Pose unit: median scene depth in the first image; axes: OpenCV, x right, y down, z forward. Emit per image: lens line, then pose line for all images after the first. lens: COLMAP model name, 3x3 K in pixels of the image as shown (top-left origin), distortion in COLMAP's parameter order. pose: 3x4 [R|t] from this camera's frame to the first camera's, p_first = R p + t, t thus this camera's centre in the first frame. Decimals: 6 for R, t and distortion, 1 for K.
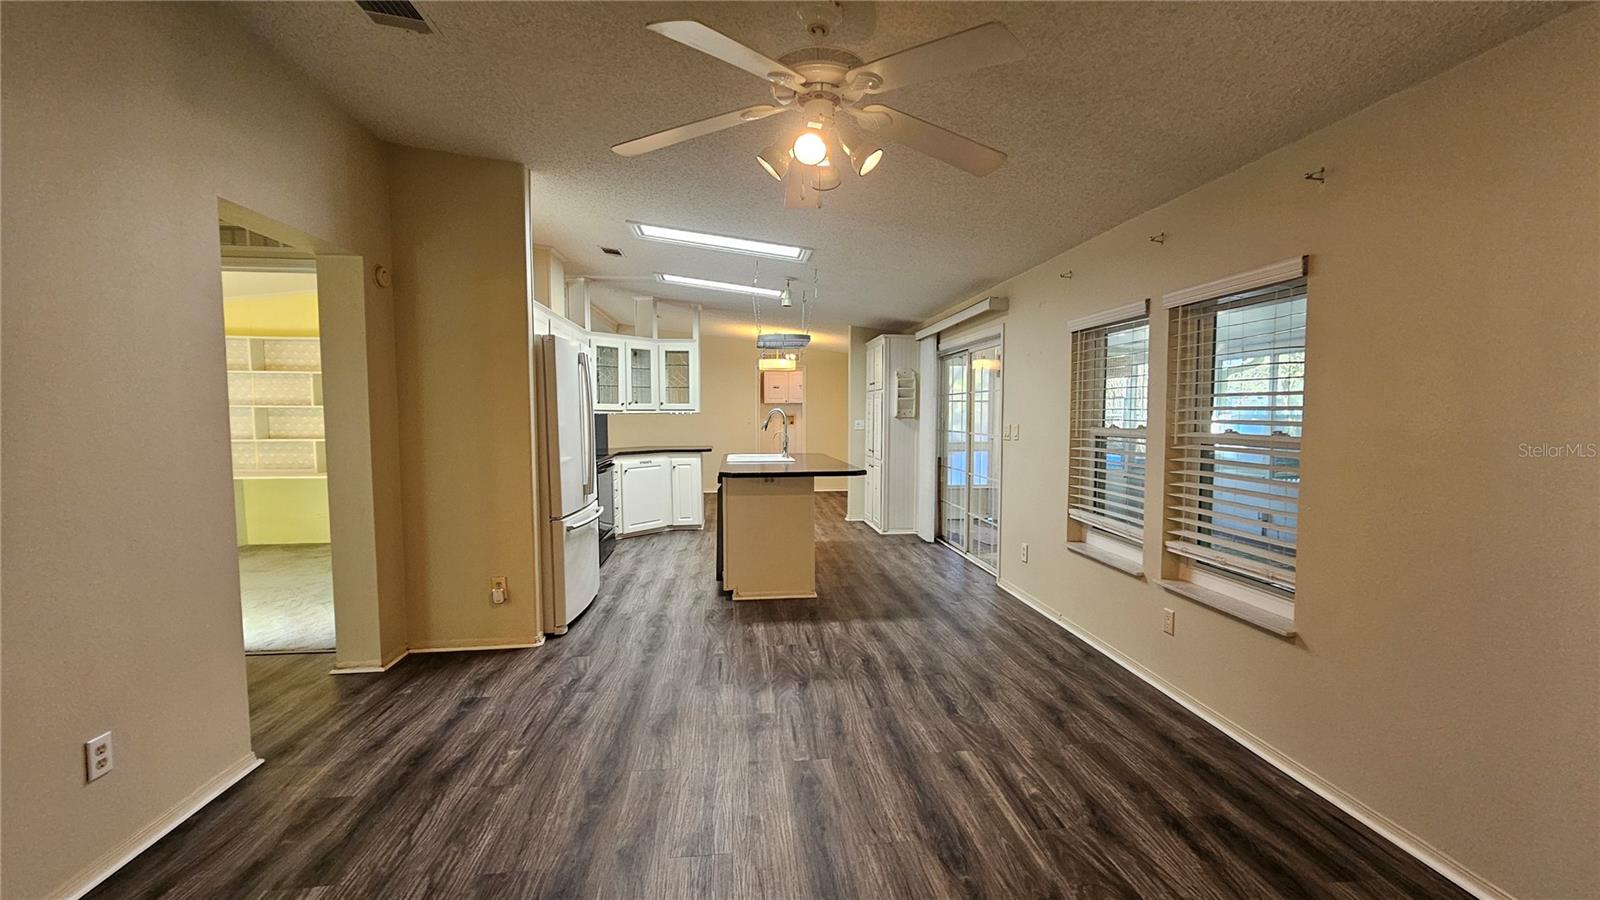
lens RADIAL K [[656.8, 0, 811.0], [0, 656.8, 455.8], [0, 0, 1]] dist [-0.000993, -0.000581]
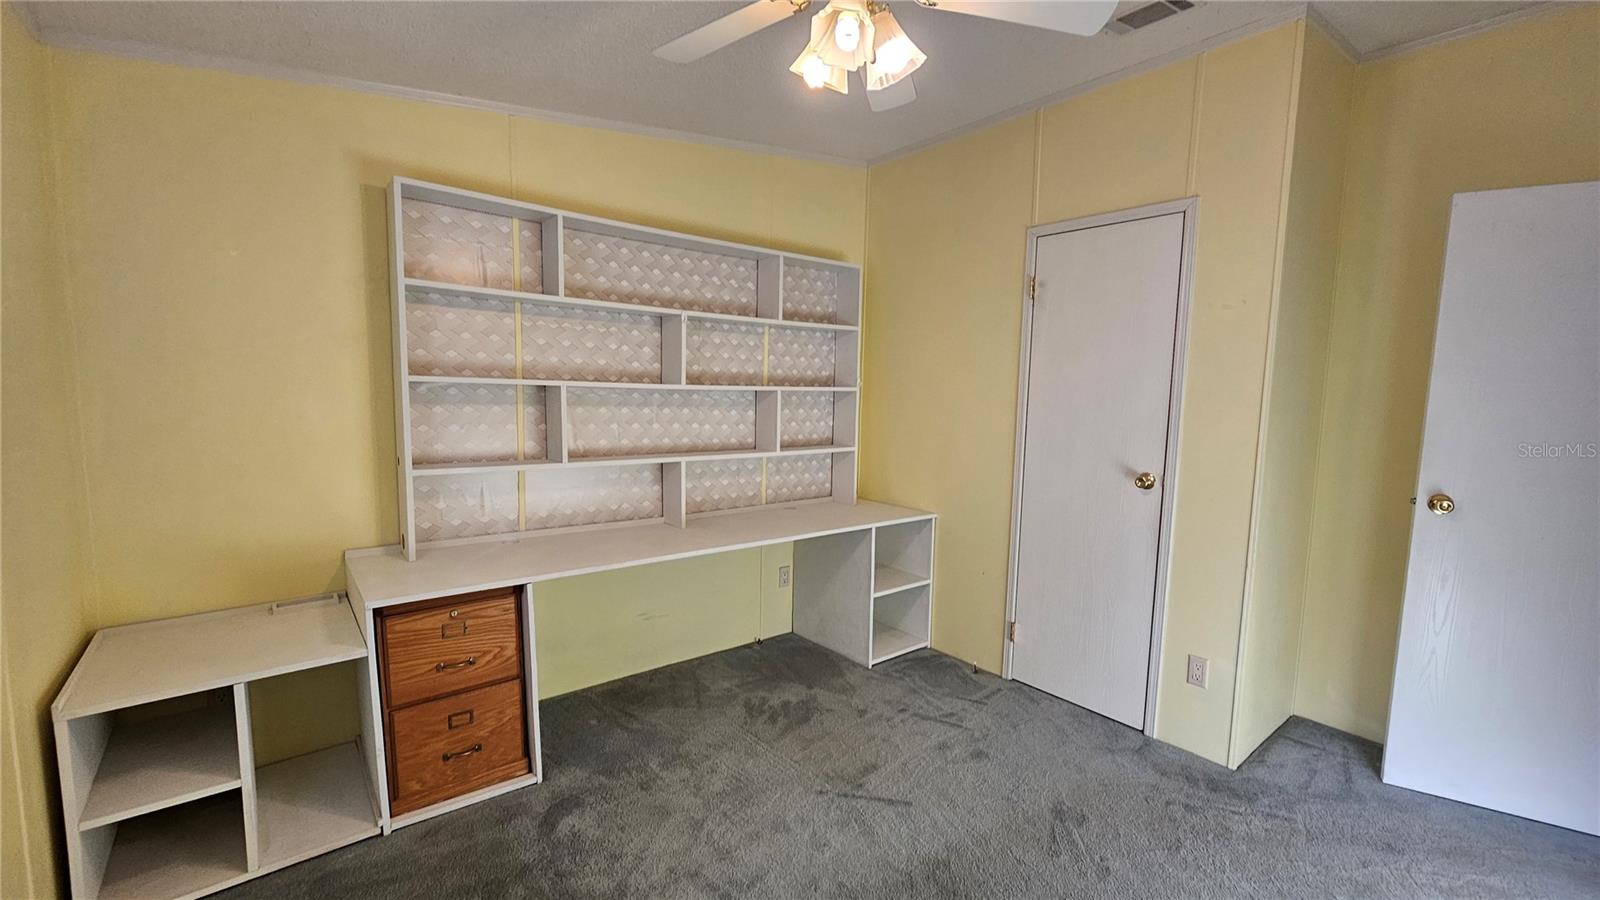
lens RADIAL K [[653.5, 0, 812.4], [0, 653.5, 458.6], [0, 0, 1]] dist [-0.001679, -0.000156]
pose [[0.842518, -0.039420, 0.537223, -0.912844], [0.014872, 0.998641, 0.049953, -0.044829], [-0.538462, -0.034096, 0.841960, 0.551053]]
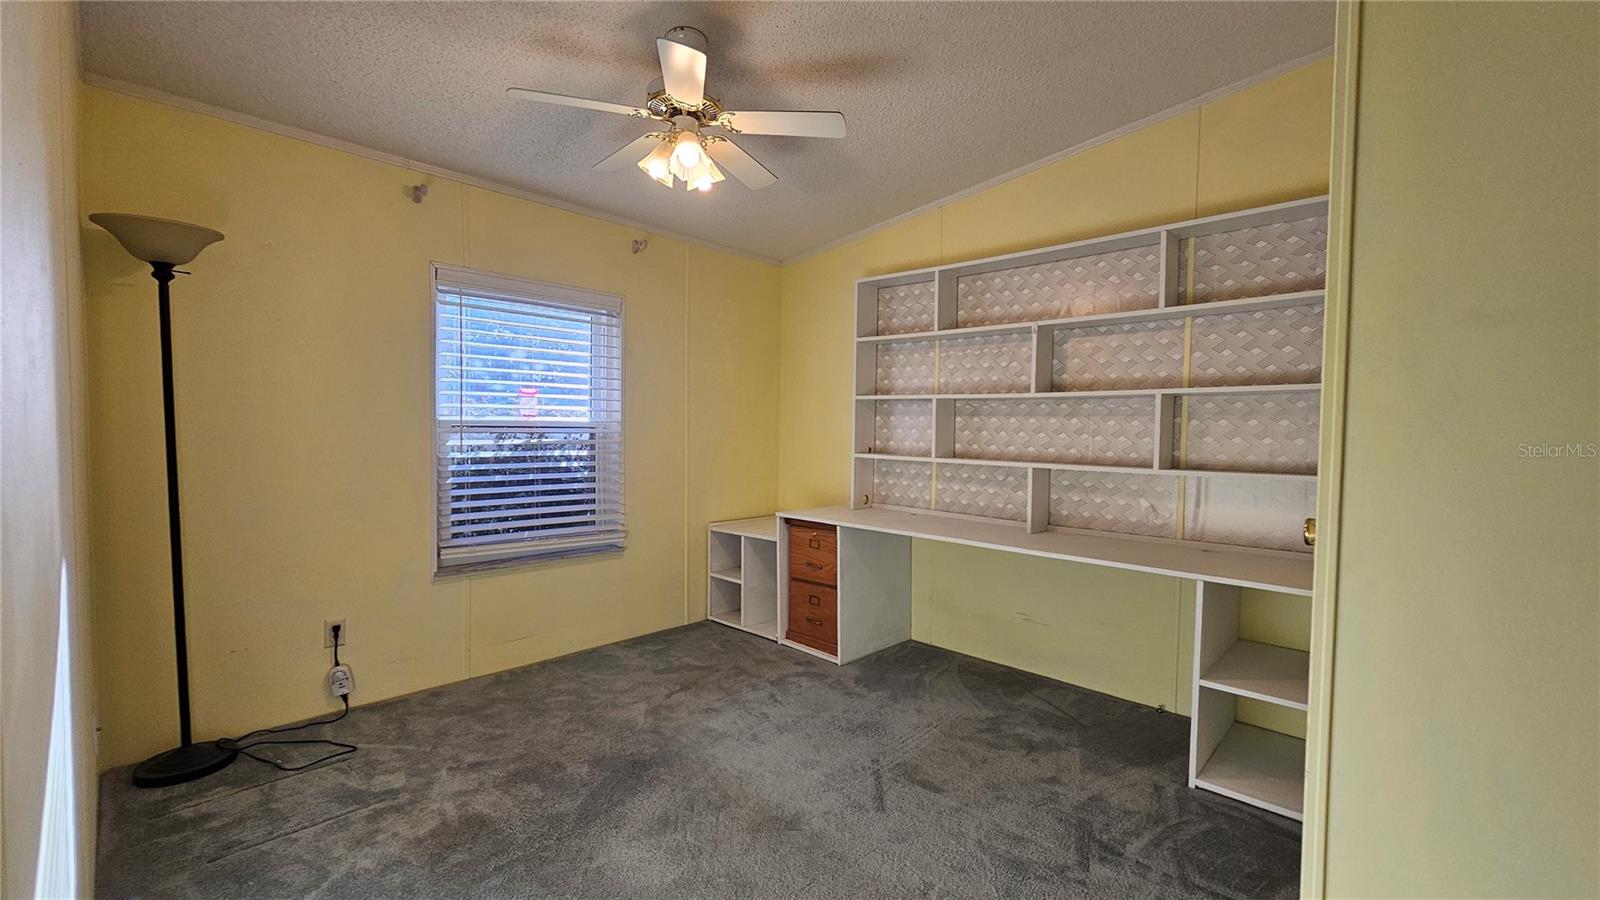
lens RADIAL K [[656.8, 0, 811.0], [0, 656.8, 455.8], [0, 0, 1]] dist [-0.000993, -0.000581]
pose [[0.639818, 0.041730, -0.767392, -0.484908], [-0.064766, 0.997900, 0.000266, -0.019906], [0.765792, 0.049531, 0.641178, 0.561158]]
